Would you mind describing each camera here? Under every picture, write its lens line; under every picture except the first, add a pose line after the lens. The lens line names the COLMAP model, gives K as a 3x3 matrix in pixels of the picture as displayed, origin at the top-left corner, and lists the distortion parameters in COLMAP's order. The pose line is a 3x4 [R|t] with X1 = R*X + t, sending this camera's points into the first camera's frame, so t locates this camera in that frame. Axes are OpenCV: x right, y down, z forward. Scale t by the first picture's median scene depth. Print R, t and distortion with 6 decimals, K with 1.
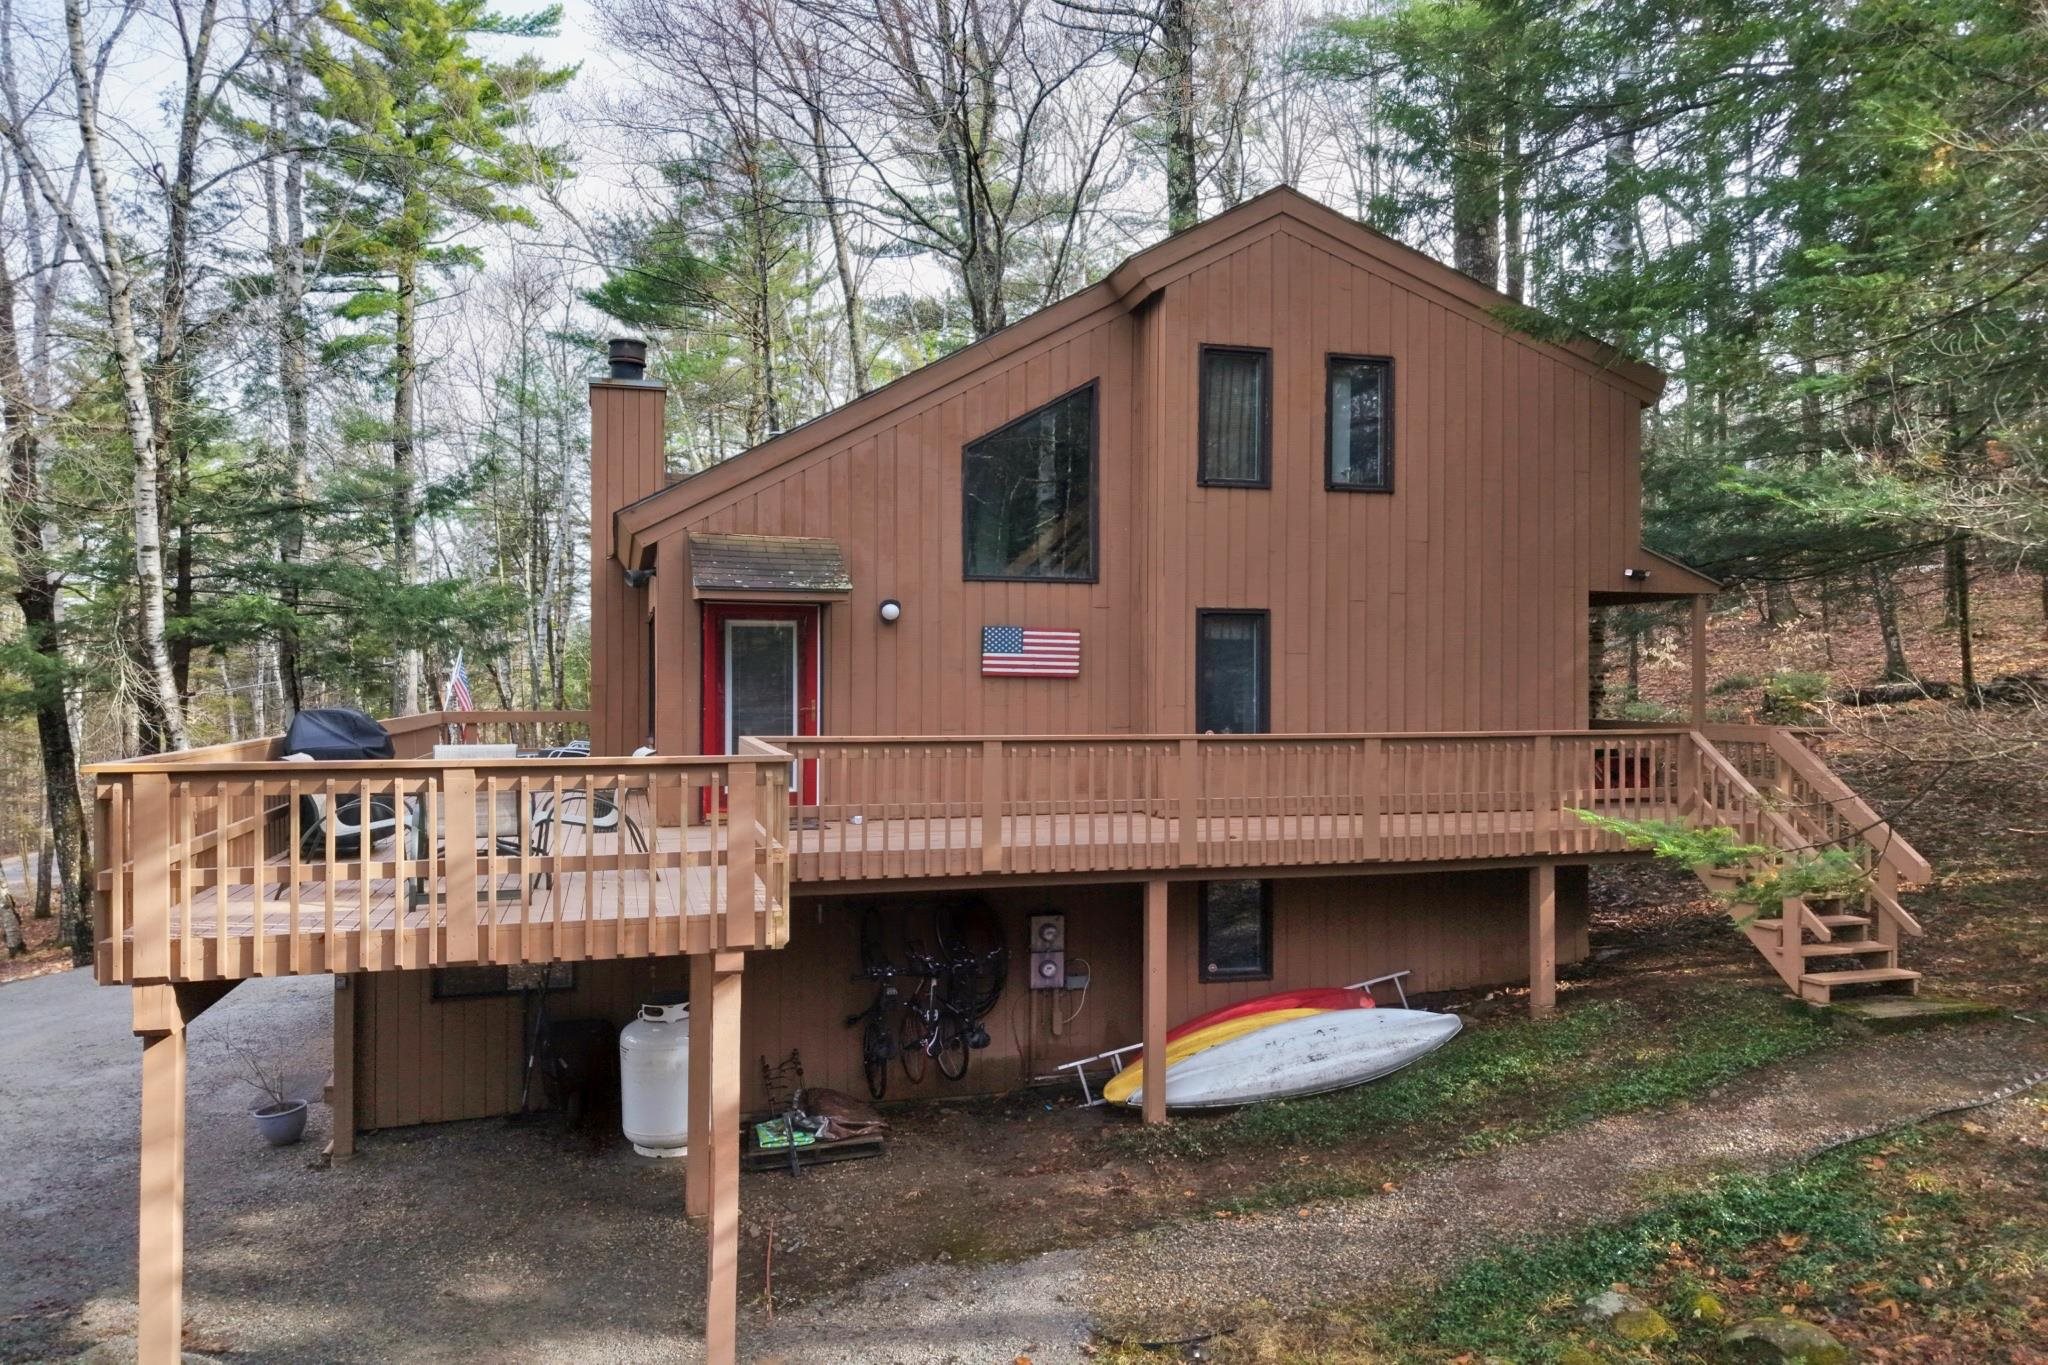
lens RADIAL K [[1399.9, 0, 1019.4], [0, 1399.9, 690.3], [0, 0, 1]] dist [0.019579, -0.015938]
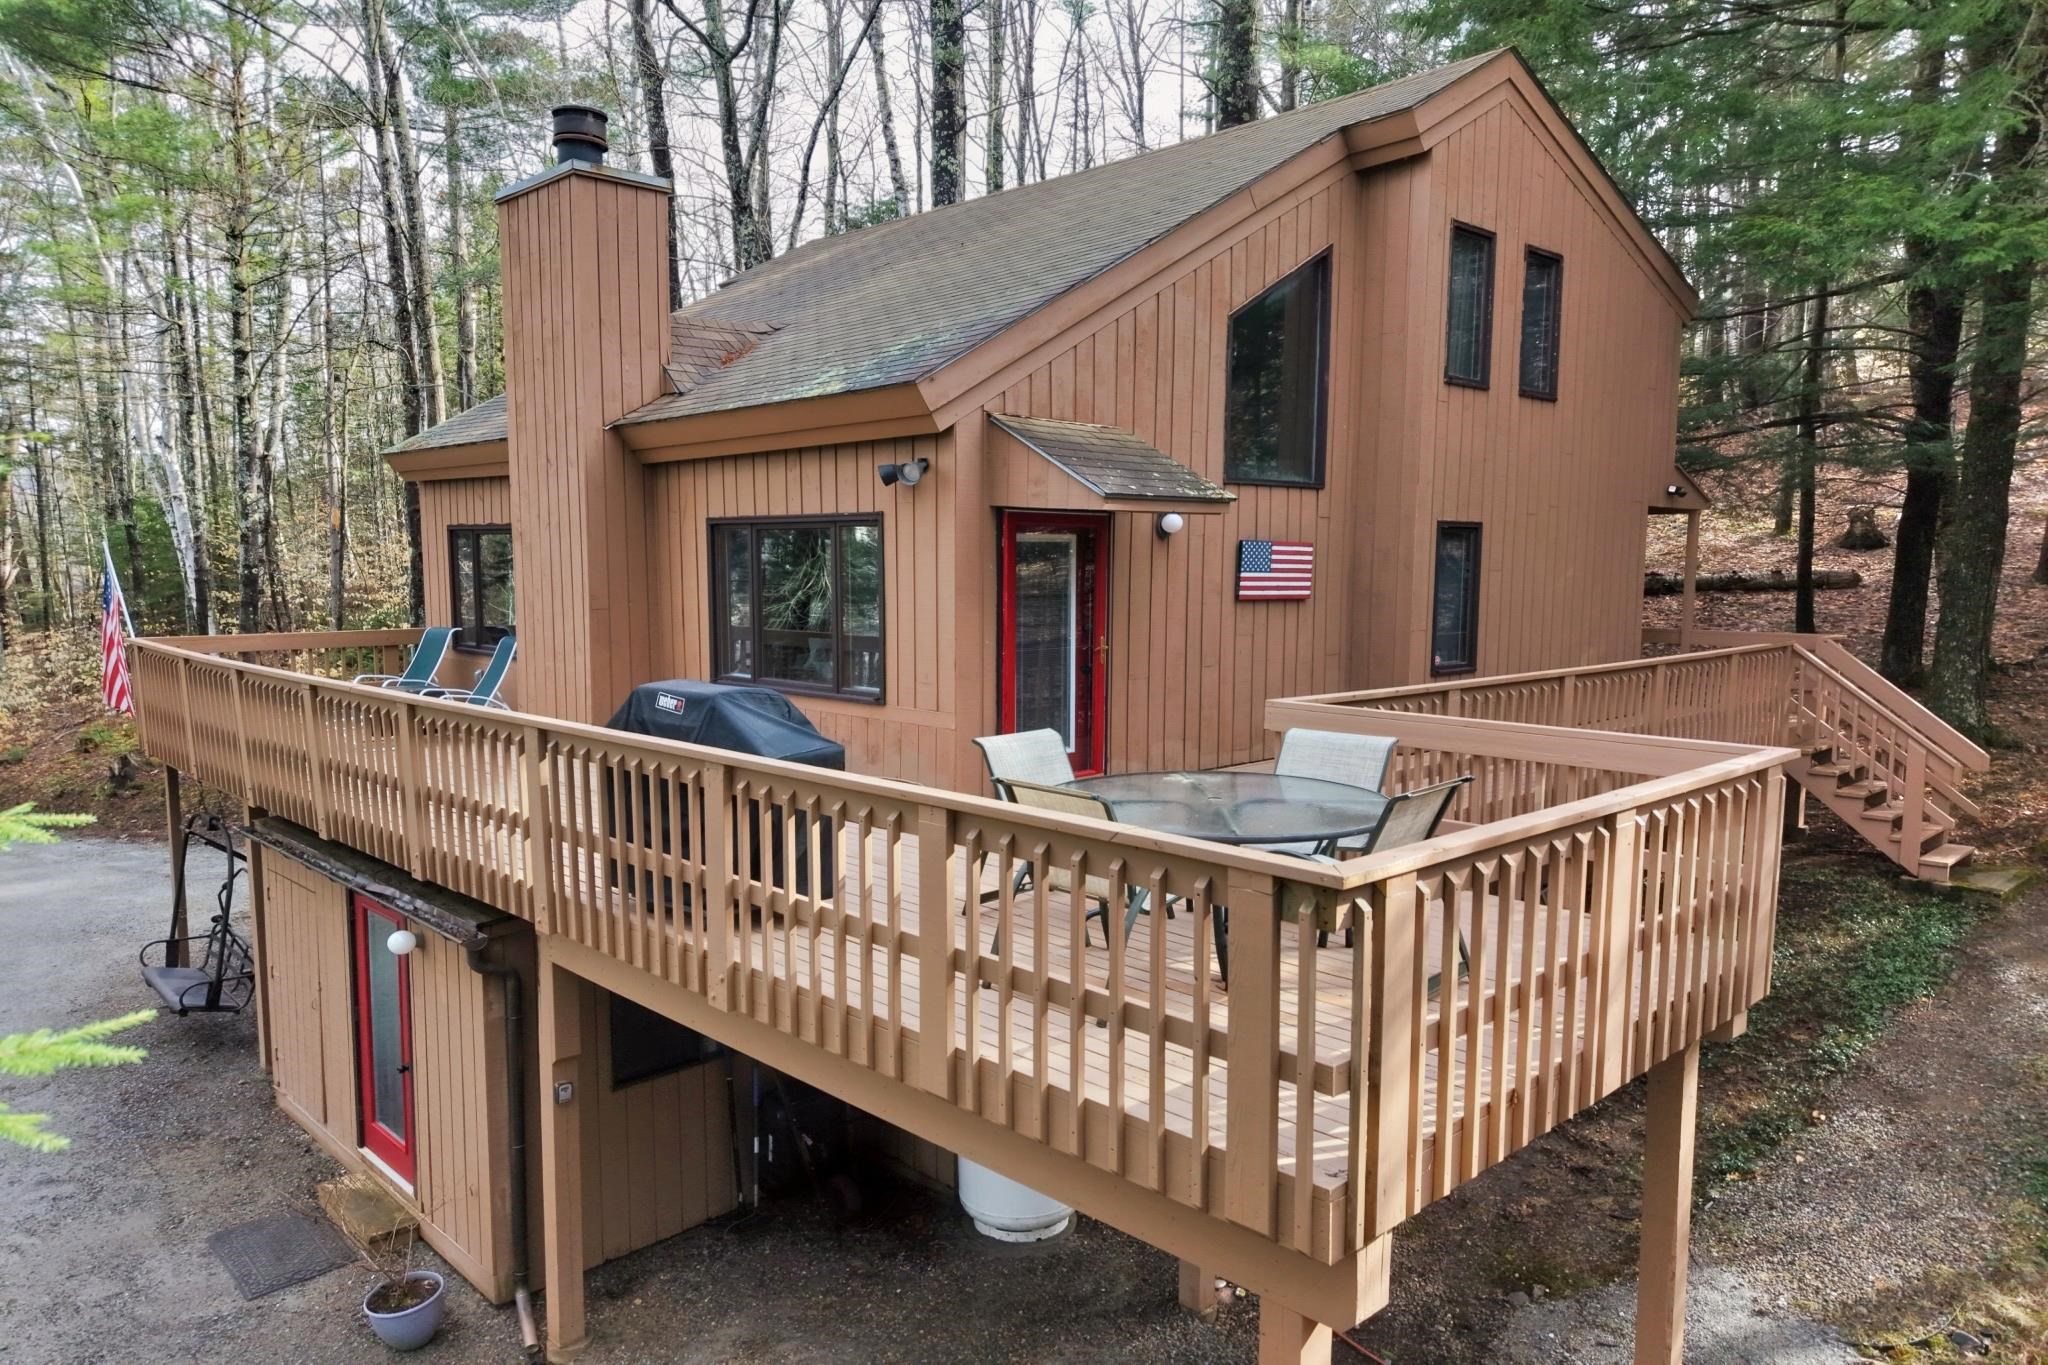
lens RADIAL K [[1399.9, 0, 1050.2], [0, 1399.9, 725.1], [0, 0, 1]] dist [0.019579, -0.015938]
pose [[0.888496, -0.055458, 0.455521, -0.512354], [0.008467, 0.994482, 0.104561, -0.024316], [-0.458806, -0.089045, 0.884063, 0.301186]]
